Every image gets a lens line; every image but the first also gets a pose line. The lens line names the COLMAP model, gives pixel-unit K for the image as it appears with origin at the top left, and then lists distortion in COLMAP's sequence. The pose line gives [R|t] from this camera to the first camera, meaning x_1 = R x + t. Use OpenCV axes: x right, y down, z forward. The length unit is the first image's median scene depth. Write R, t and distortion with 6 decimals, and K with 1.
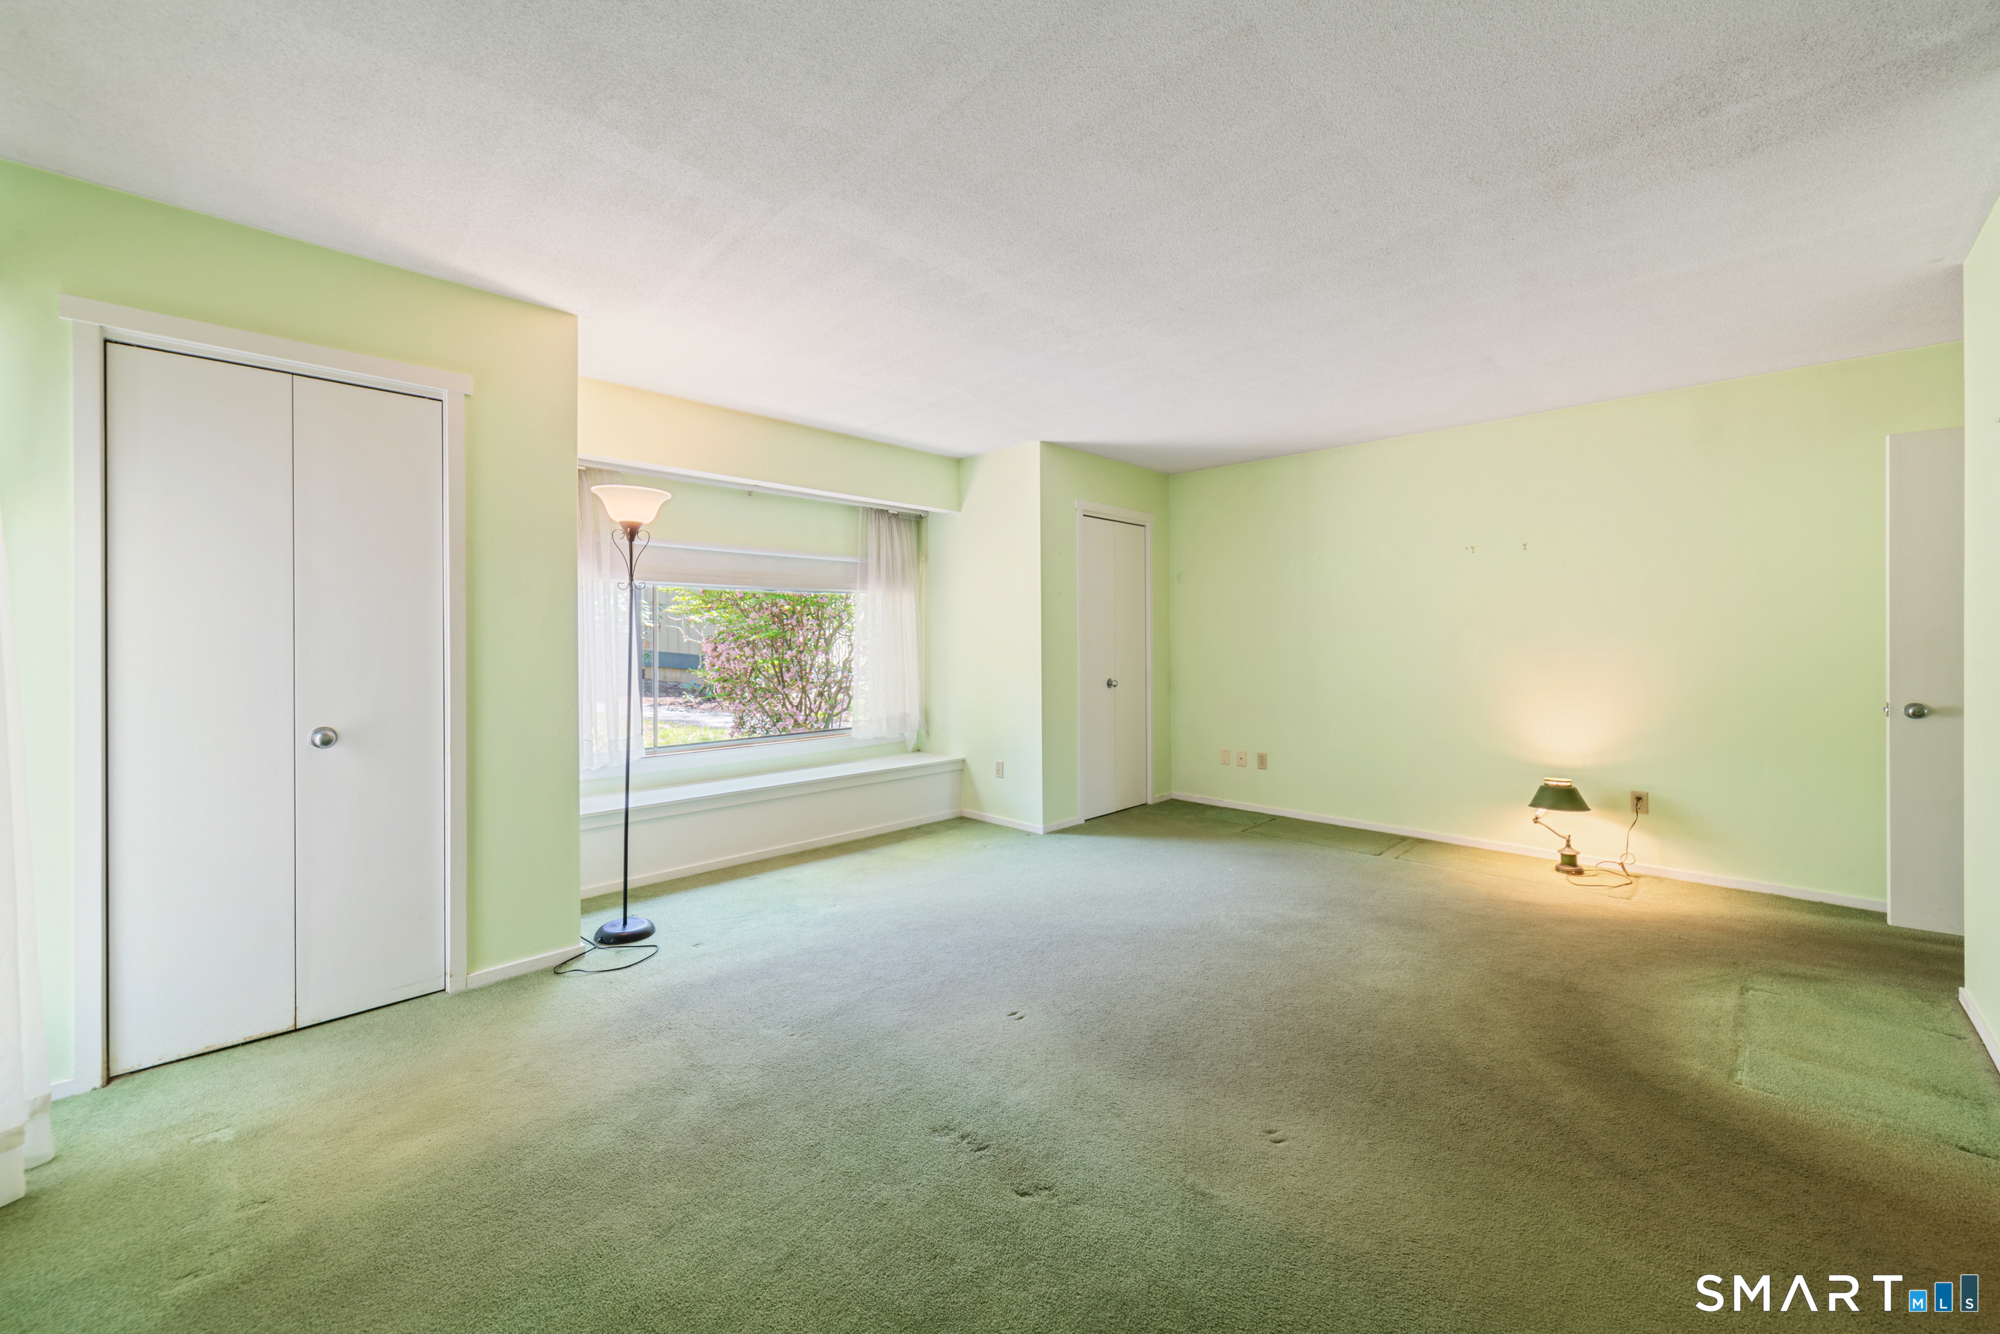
lens RADIAL K [[796.1, 0, 997.6], [0, 796.1, 648.8], [0, 0, 1]] dist [0.002743, 0.001940]
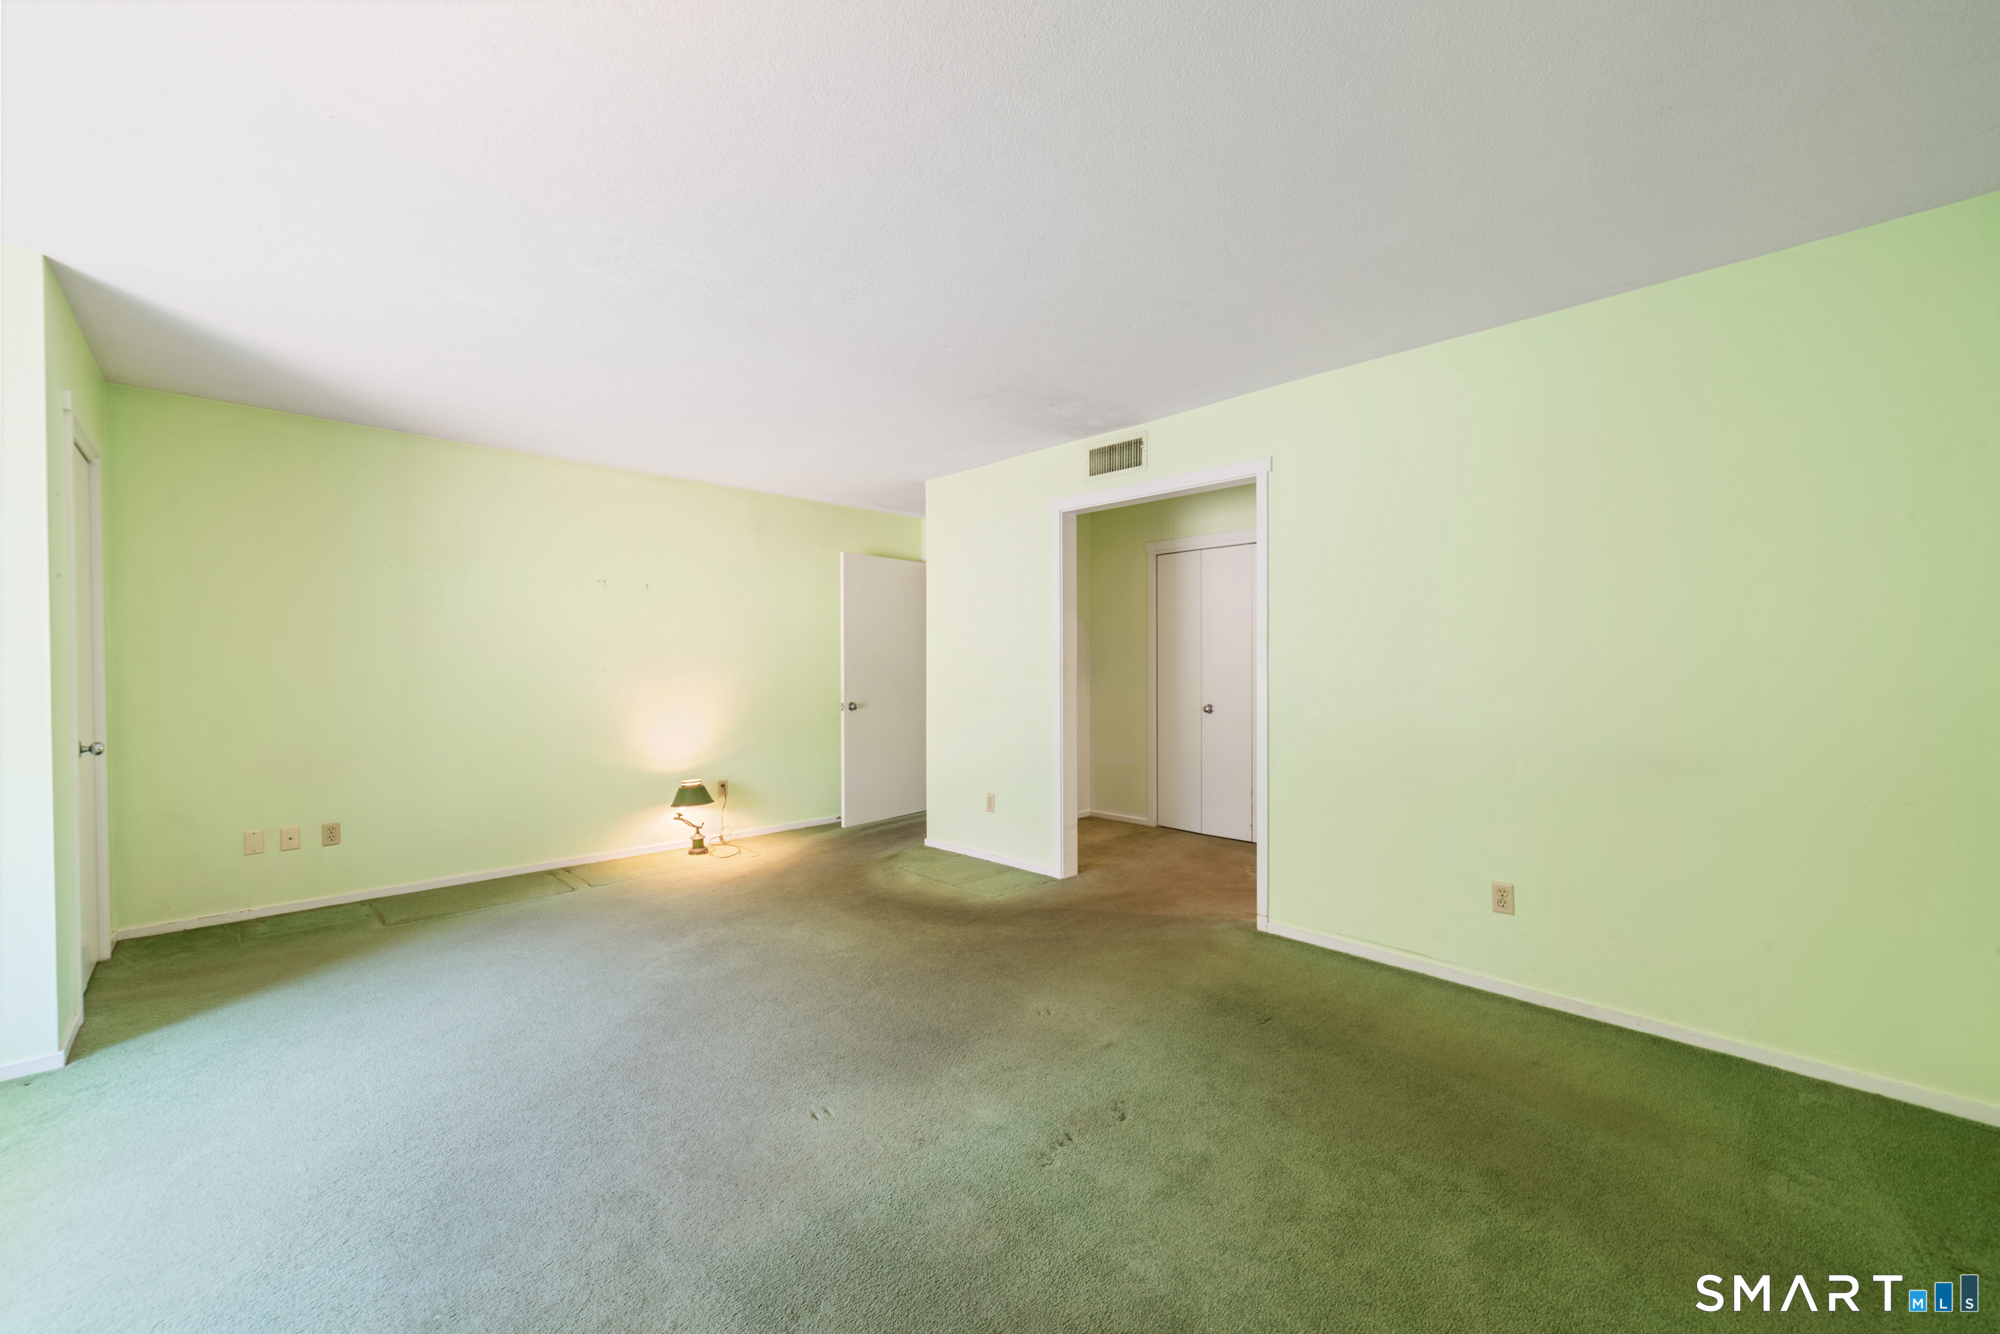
lens RADIAL K [[796.1, 0, 997.9], [0, 796.1, 668.6], [0, 0, 1]] dist [0.002743, 0.001940]
pose [[0.007717, -0.002451, 0.999967, -0.573156], [0.012845, 0.999915, 0.002352, -0.006368], [-0.999888, 0.012826, 0.007748, 0.563720]]
